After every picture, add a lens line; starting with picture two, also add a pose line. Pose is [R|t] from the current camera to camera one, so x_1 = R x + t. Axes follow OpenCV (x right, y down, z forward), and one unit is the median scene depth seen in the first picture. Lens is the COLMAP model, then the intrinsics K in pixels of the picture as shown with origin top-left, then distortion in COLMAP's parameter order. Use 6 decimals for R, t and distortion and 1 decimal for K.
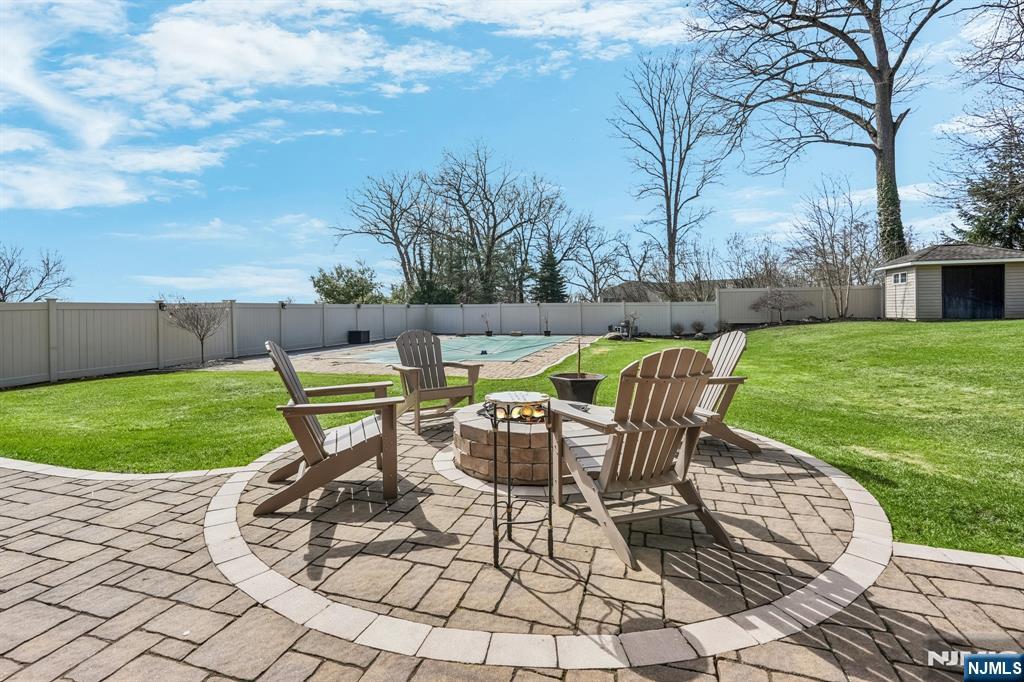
lens RADIAL K [[466.5, 0, 480.5], [0, 466.5, 305.2], [0, 0, 1]] dist [-0.008532, 0.002044]
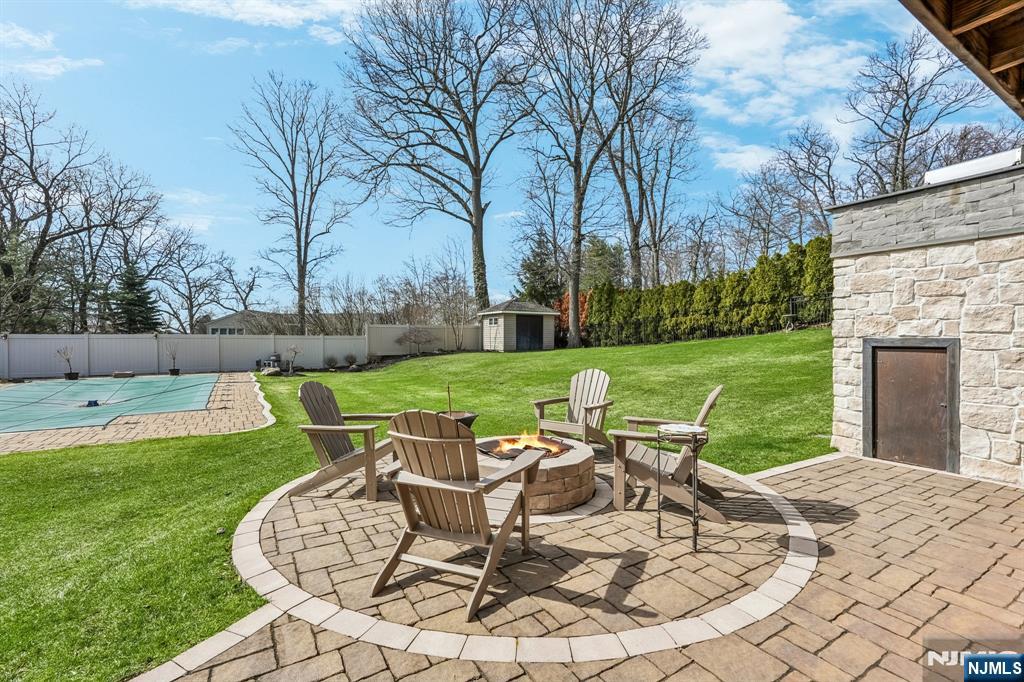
lens RADIAL K [[466.5, 0, 506.2], [0, 466.5, 332.9], [0, 0, 1]] dist [-0.008532, 0.002044]
pose [[0.645460, 0.017232, 0.763600, -0.137361], [-0.012028, 0.999851, -0.012395, -0.006351], [-0.763699, -0.001184, 0.645571, 0.053124]]
